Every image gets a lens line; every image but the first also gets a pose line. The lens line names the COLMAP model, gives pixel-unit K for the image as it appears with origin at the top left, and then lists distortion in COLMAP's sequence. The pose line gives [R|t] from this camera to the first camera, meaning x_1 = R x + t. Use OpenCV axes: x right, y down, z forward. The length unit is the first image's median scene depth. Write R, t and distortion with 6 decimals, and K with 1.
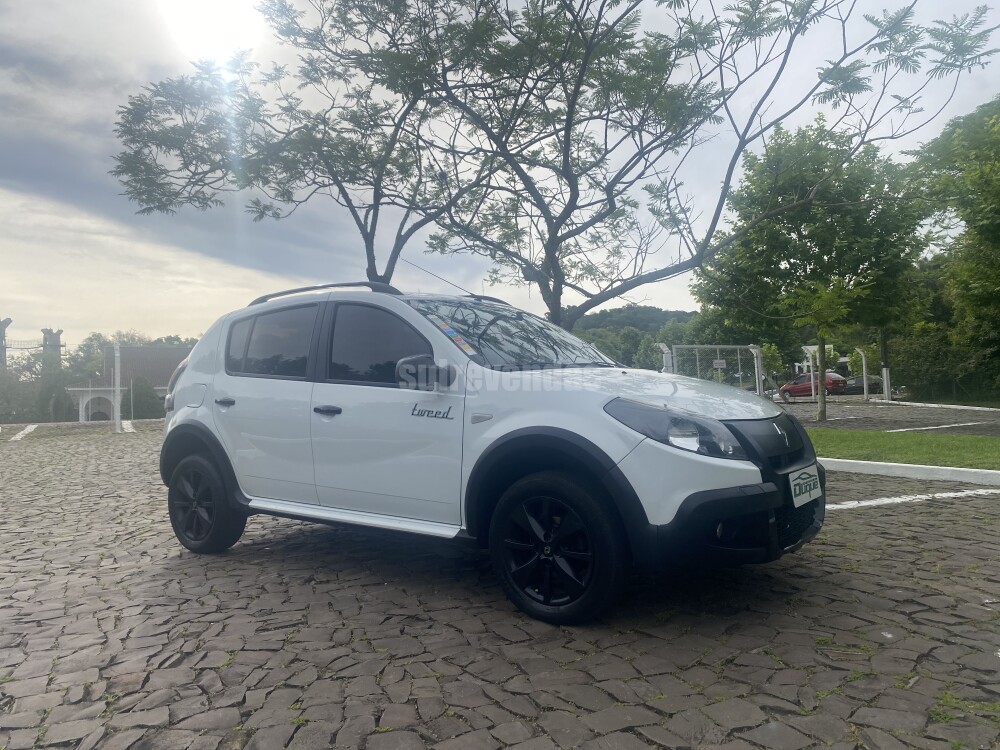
lens RADIAL K [[762.3, 0, 505.2], [0, 762.3, 375.0], [0, 0, 1]] dist [0.023669, -0.033409]
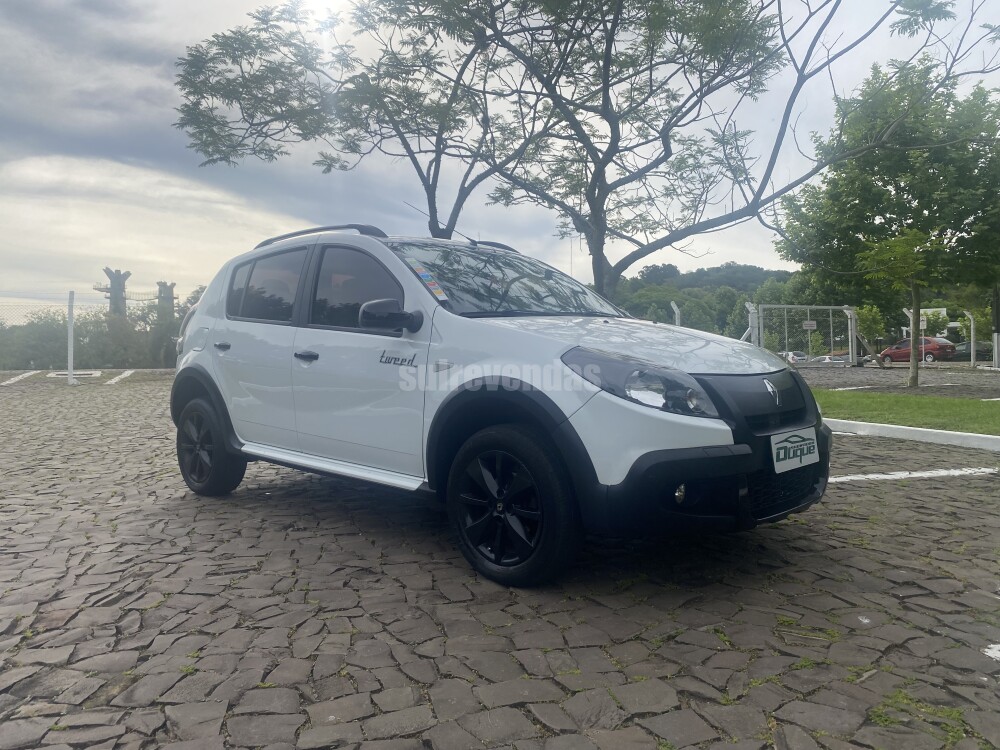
lens RADIAL K [[762.3, 0, 498.2], [0, 762.3, 368.8], [0, 0, 1]] dist [0.023669, -0.033409]
pose [[0.992664, 0.025200, -0.118247, 0.126306], [-0.019567, 0.998628, 0.048563, 0.010858], [0.119308, -0.045893, 0.991796, 0.061213]]
